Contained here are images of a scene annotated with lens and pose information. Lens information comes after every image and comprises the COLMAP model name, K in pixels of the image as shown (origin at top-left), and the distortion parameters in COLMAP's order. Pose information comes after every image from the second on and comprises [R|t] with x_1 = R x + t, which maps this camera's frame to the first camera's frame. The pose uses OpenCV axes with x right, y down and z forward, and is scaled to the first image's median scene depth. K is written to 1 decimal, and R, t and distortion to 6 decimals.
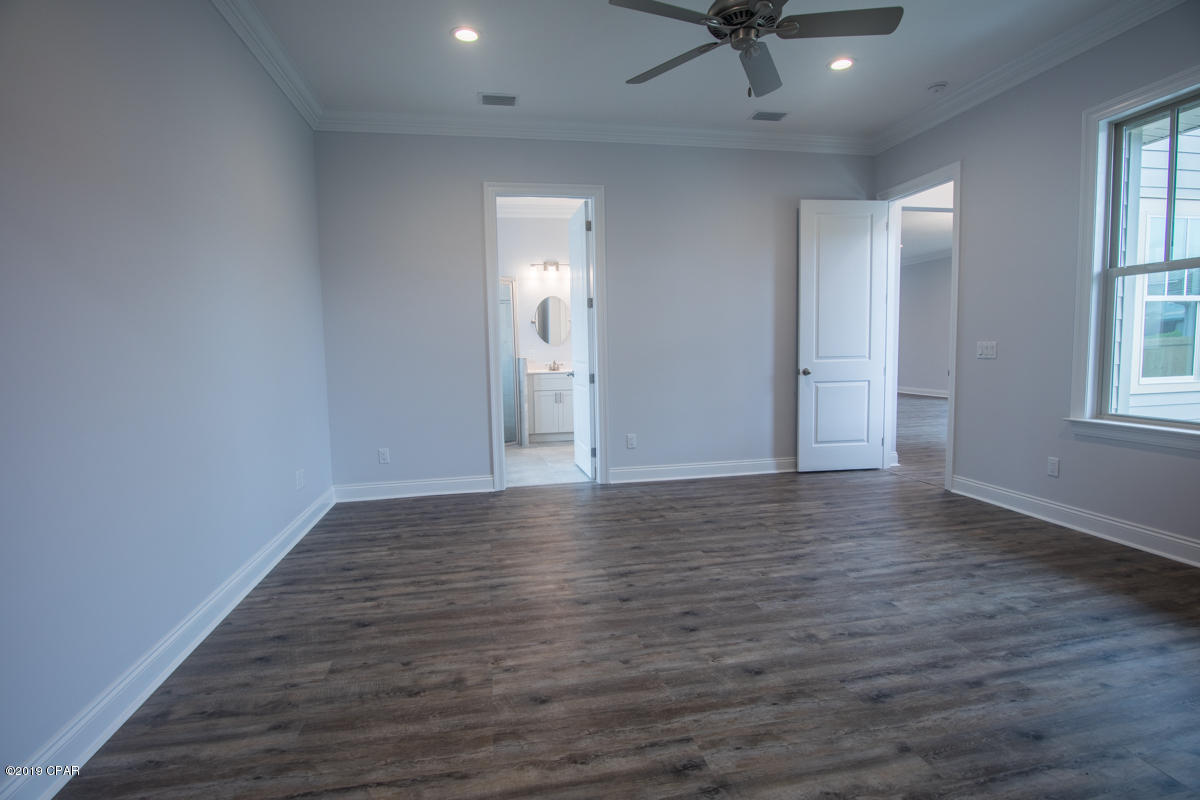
lens RADIAL K [[550.1, 0, 609.7], [0, 550.1, 396.4], [0, 0, 1]] dist [-0.023722, -0.000660]
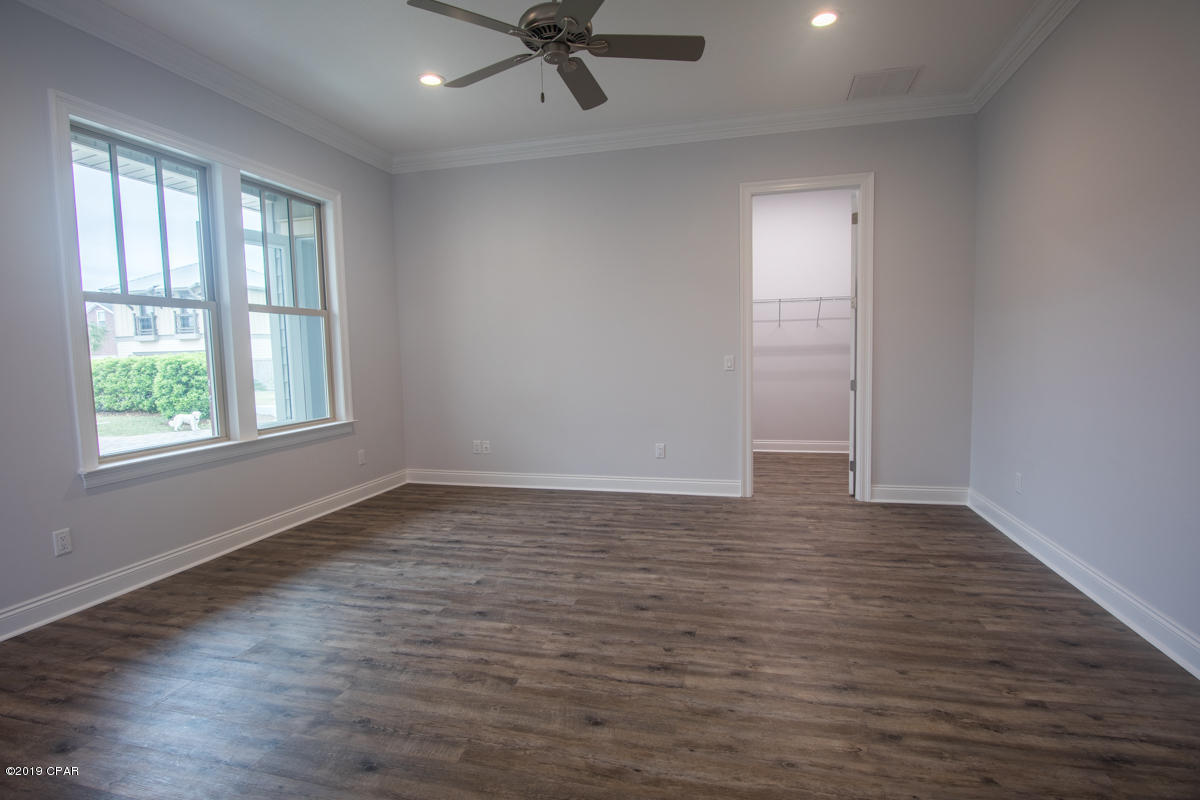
lens RADIAL K [[606.9, 0, 597.5], [0, 606.9, 400.5], [0, 0, 1]] dist [-0.021728, -0.001246]
pose [[-0.890572, 0.005806, 0.454805, -0.288469], [0.083598, 0.984974, 0.151122, -0.167719], [-0.447094, 0.172606, -0.877676, 1.845446]]
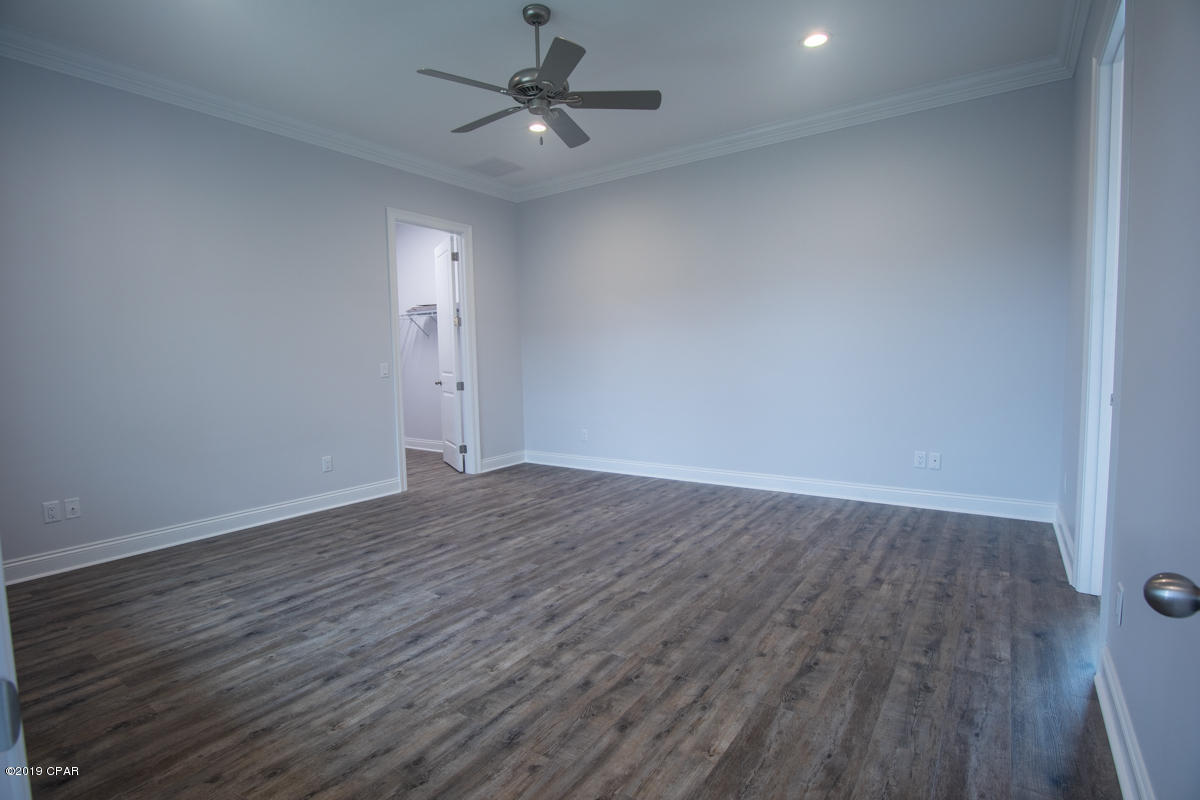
lens RADIAL K [[606.9, 0, 597.5], [0, 606.9, 400.5], [0, 0, 1]] dist [-0.021728, -0.001246]
pose [[-0.718210, 0.092046, -0.689712, 1.036285], [-0.024461, 0.987260, 0.157227, -0.198660], [0.695397, 0.129793, -0.706808, 1.926167]]
